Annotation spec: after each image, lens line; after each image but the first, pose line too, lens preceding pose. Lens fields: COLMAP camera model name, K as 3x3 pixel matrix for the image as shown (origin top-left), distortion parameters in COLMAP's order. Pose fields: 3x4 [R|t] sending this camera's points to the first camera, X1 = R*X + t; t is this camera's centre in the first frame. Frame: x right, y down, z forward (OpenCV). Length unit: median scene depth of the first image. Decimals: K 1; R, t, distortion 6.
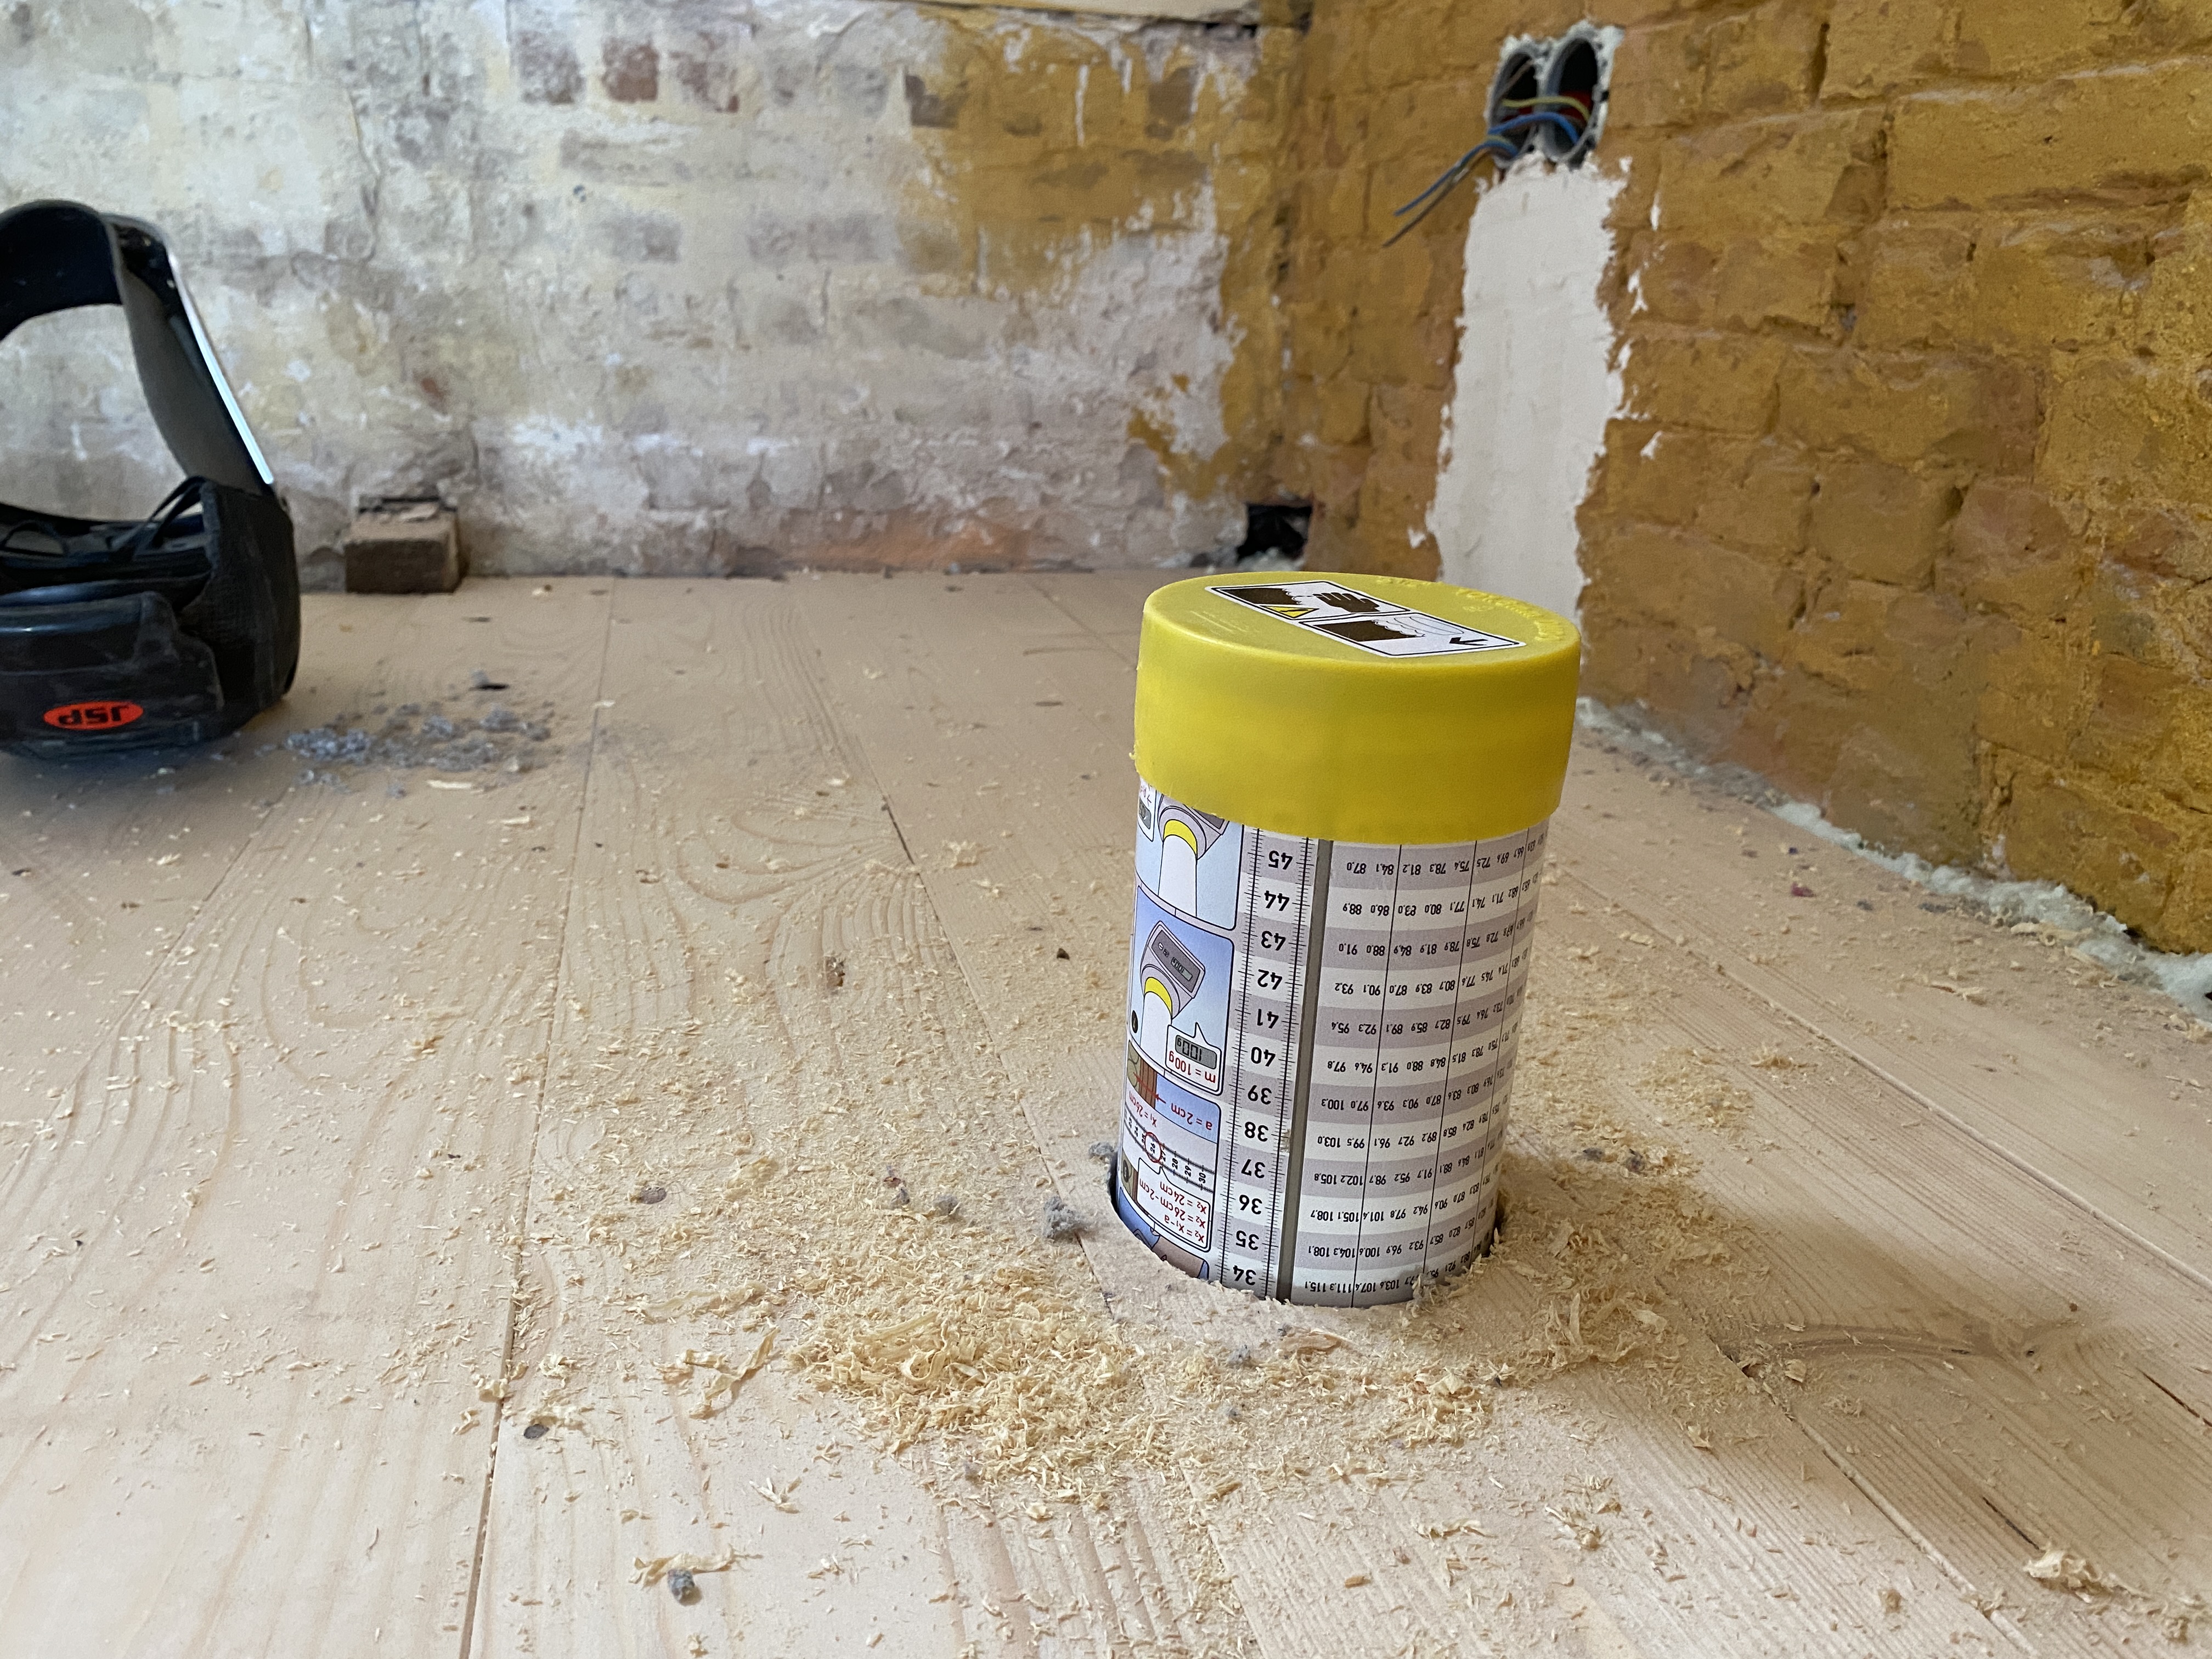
lens RADIAL K [[1703.3, 0, 1098.7], [0, 1703.3, 832.3], [0, 0, 1]] dist [0.002295, 0.013059]
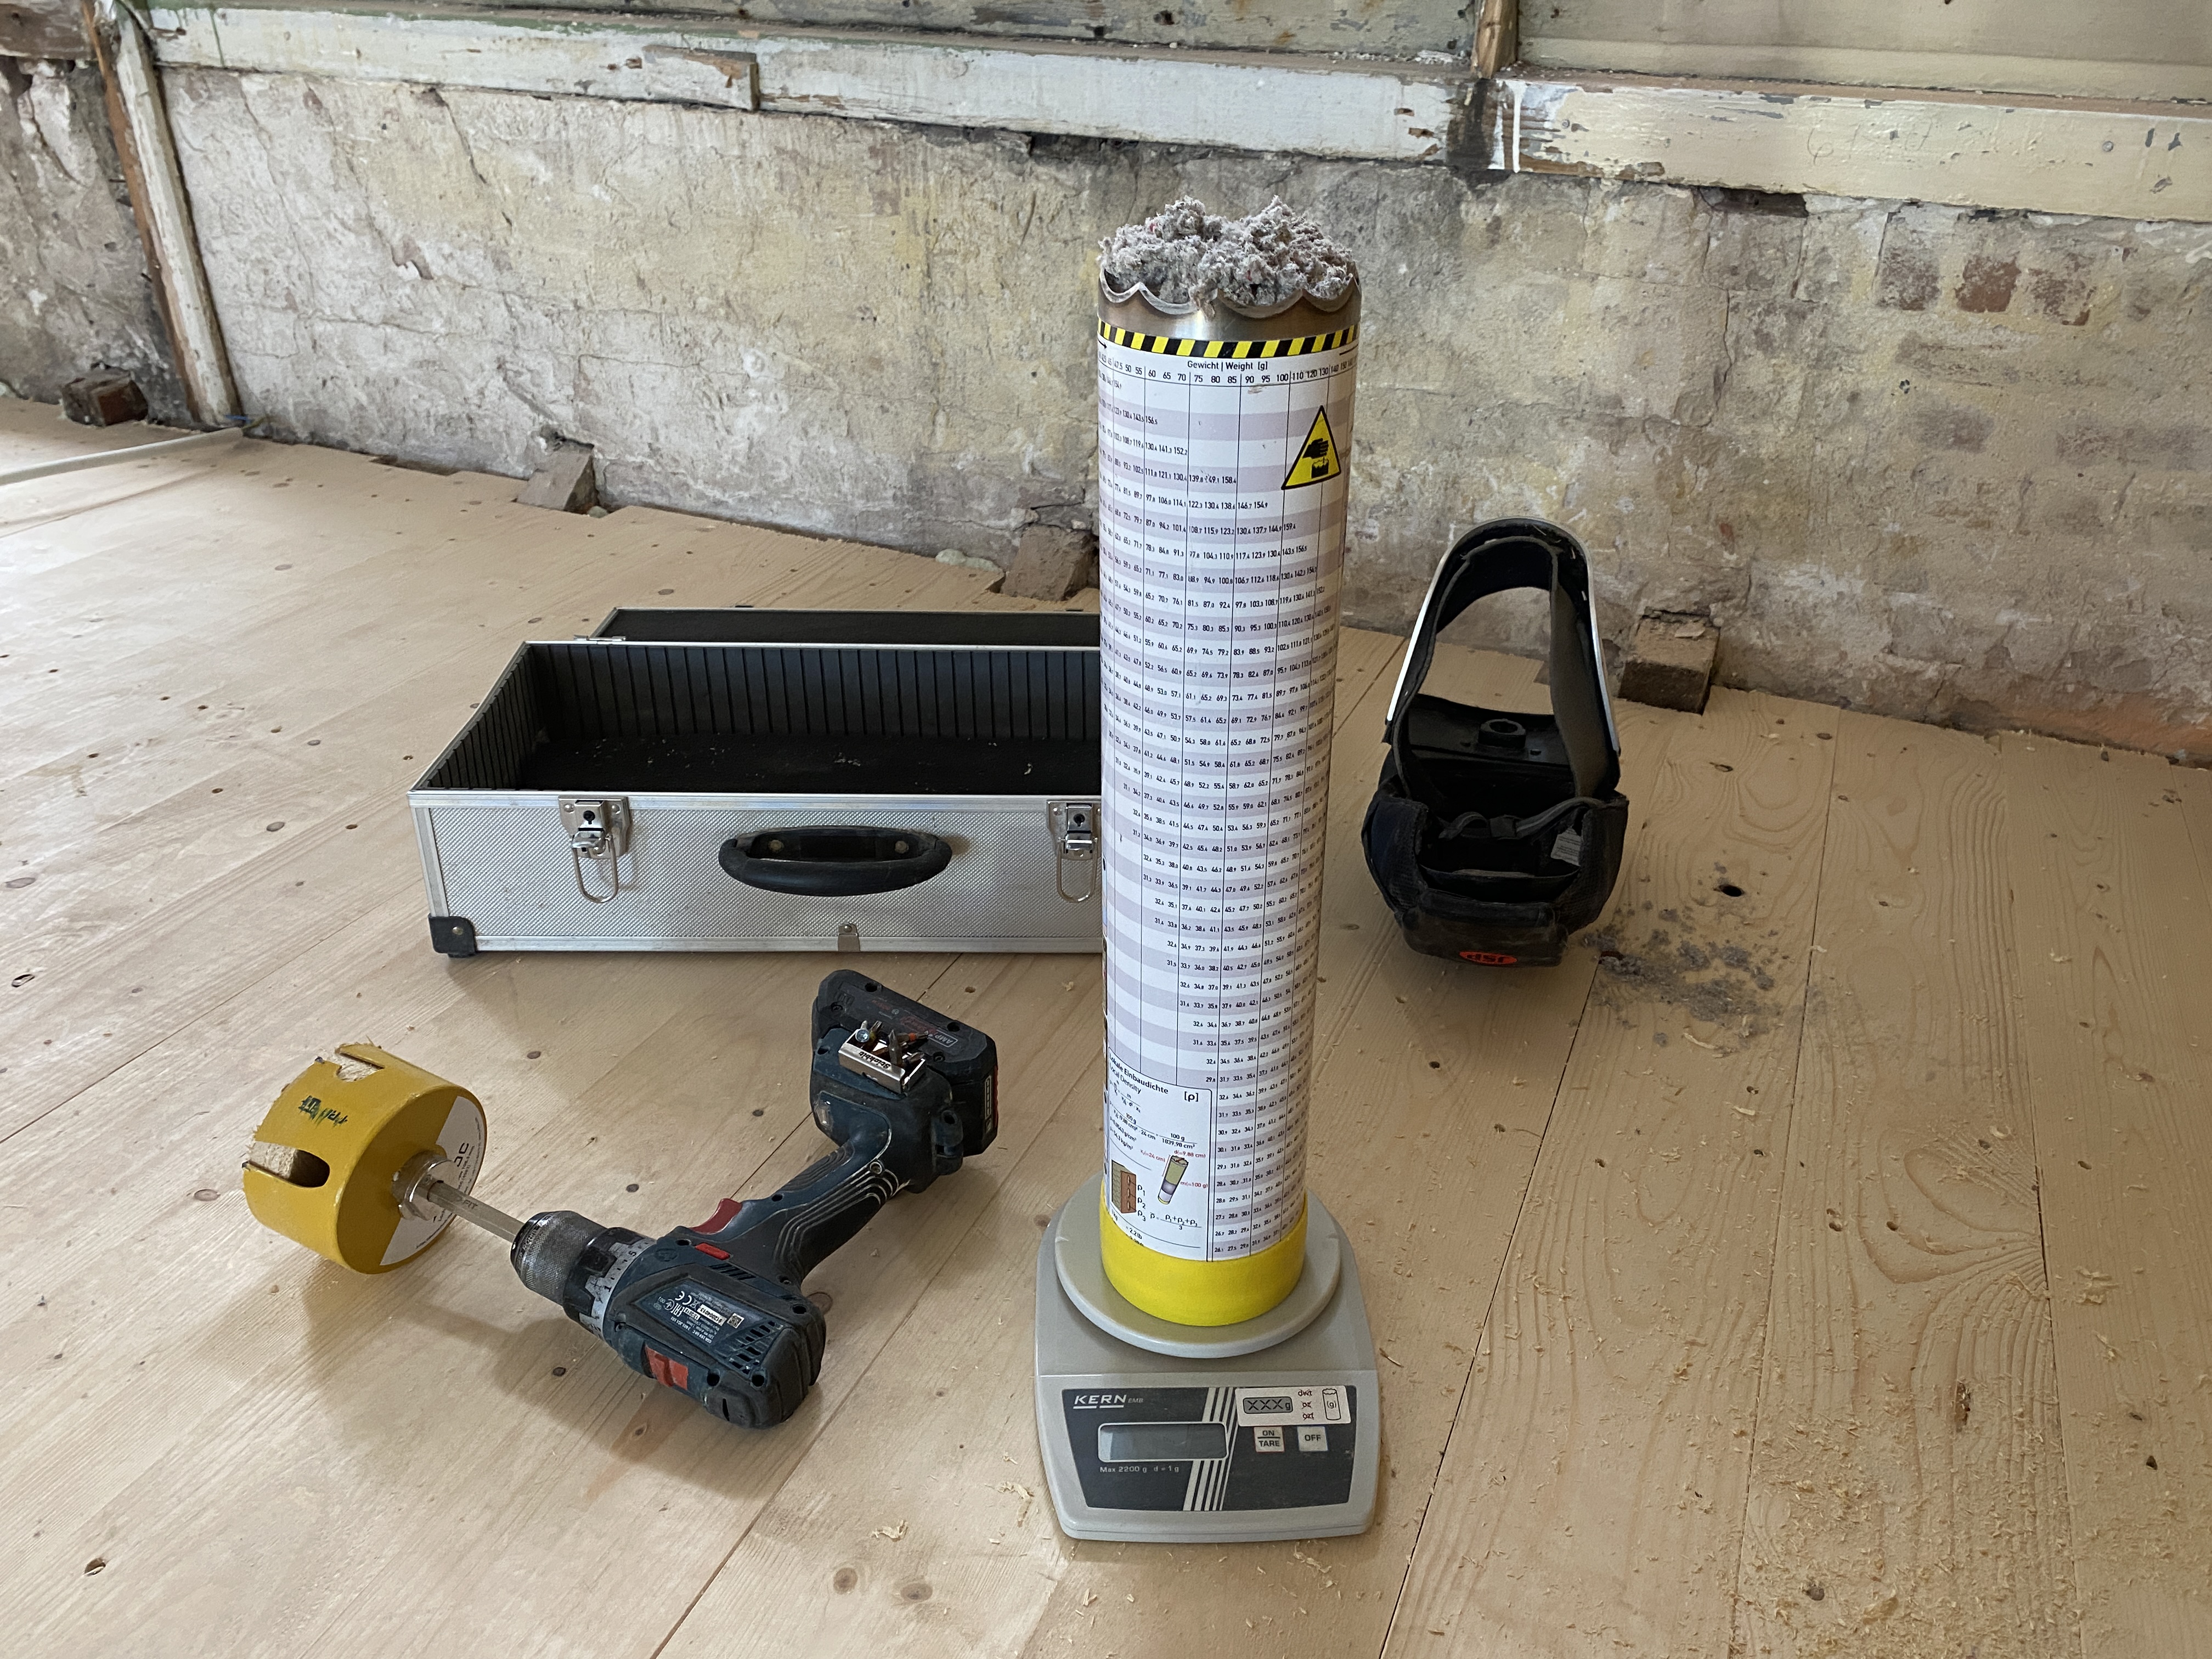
lens RADIAL K [[1703.3, 0, 1105.8], [0, 1703.3, 822.8], [0, 0, 1]] dist [0.002295, 0.013059]
pose [[0.799686, 0.277625, -0.532378, -0.047818], [-0.173943, 0.955776, 0.237140, -0.275842], [0.574671, -0.097034, 0.812612, -0.241333]]
